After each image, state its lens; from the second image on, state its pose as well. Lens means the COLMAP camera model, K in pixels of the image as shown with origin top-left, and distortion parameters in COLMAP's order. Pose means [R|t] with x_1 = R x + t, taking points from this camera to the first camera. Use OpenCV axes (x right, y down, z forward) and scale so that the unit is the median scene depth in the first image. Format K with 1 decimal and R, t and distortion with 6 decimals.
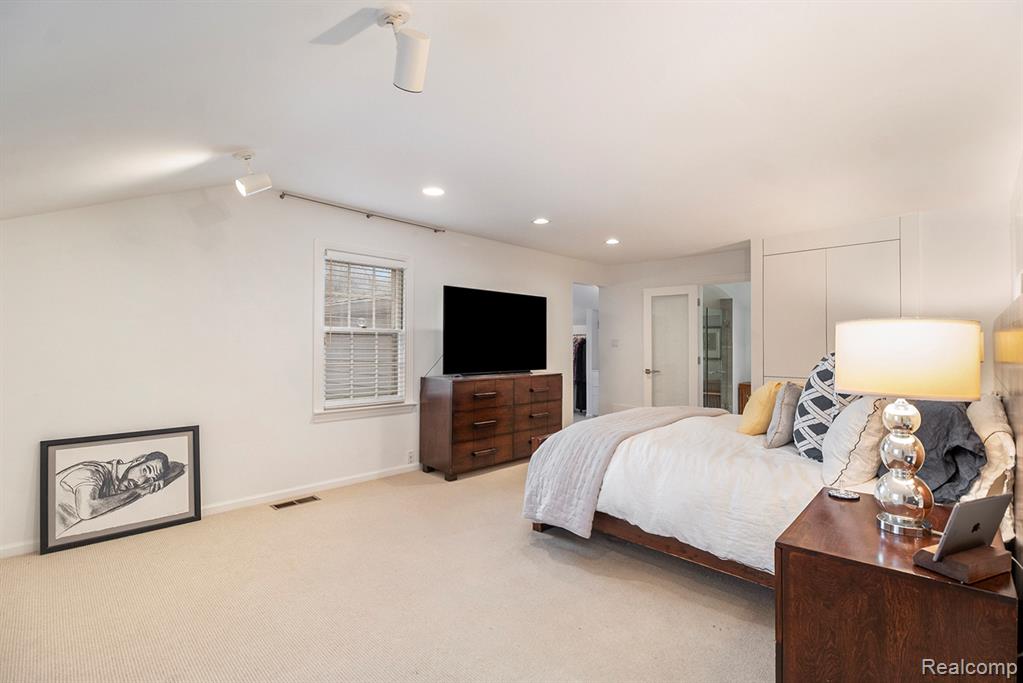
lens RADIAL K [[461.1, 0, 511.9], [0, 461.1, 341.4], [0, 0, 1]] dist [-0.000583, -0.000037]
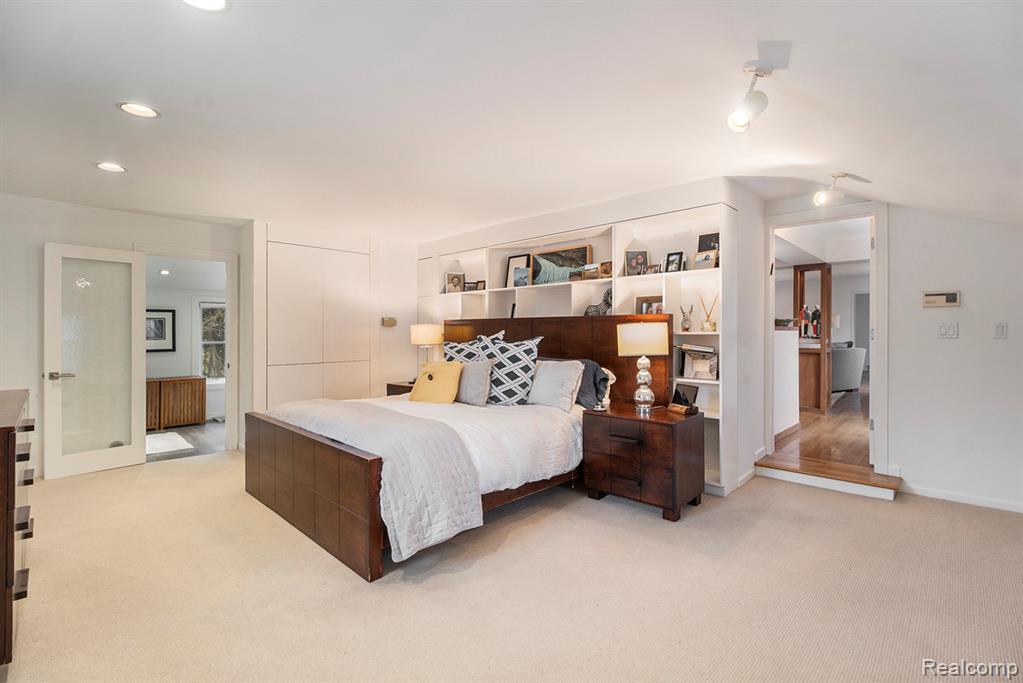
lens RADIAL K [[461.1, 0, 511.3], [0, 461.1, 339.5], [0, 0, 1]] dist [-0.000583, -0.000037]
pose [[0.006083, -0.019744, 0.999787, -0.923172], [-0.004843, 0.999793, 0.019774, -0.002312], [-0.999970, -0.004962, 0.005986, 1.021458]]
